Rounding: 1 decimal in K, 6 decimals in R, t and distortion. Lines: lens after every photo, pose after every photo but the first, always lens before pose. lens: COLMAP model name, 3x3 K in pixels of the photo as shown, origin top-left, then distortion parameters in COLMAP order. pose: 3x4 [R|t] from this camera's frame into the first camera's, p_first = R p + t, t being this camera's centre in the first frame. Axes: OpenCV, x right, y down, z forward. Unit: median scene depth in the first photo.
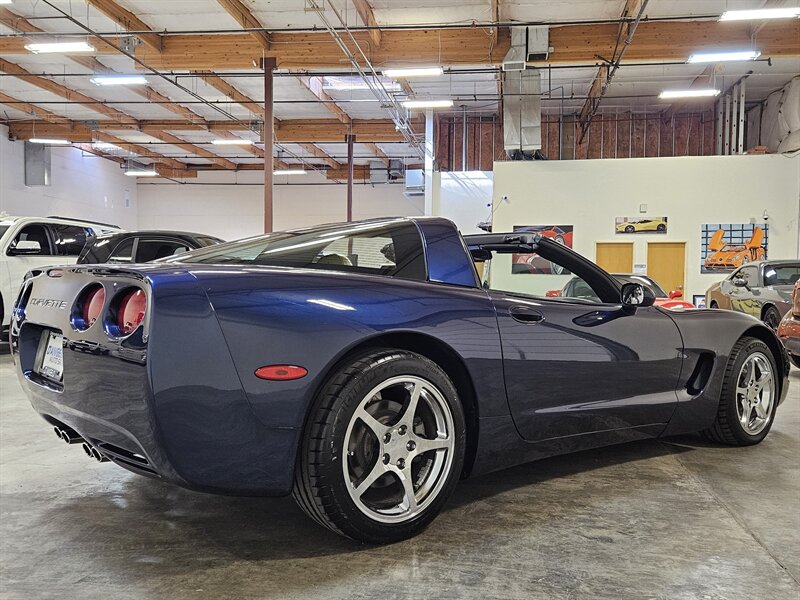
lens RADIAL K [[715.6, 0, 398.4], [0, 715.6, 303.8], [0, 0, 1]] dist [0.049076, -0.010891]
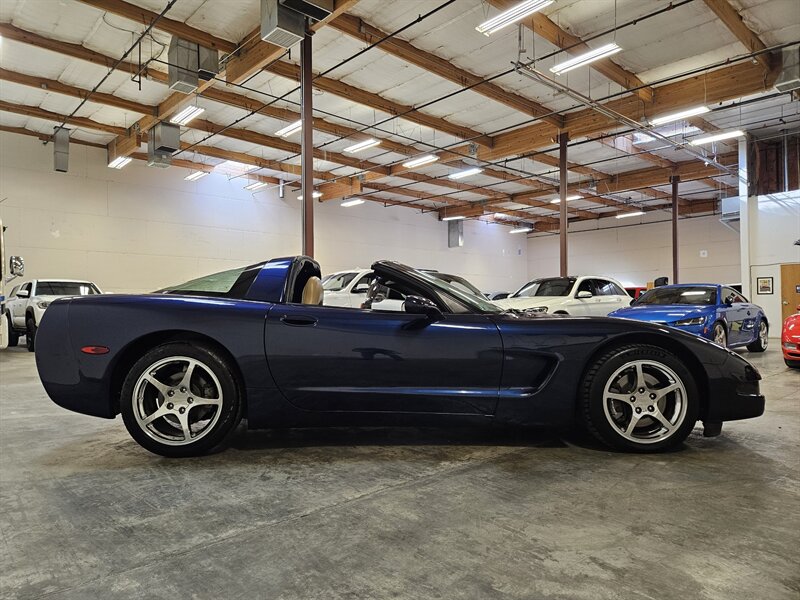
lens RADIAL K [[537.3, 0, 399.8], [0, 537.3, 298.4], [0, 0, 1]] dist [0.056123, -0.047366]
pose [[0.772755, -0.037373, -0.633603, 0.913203], [0.007232, 0.998719, -0.050090, 0.024978], [0.634663, 0.034126, 0.772035, 0.266717]]
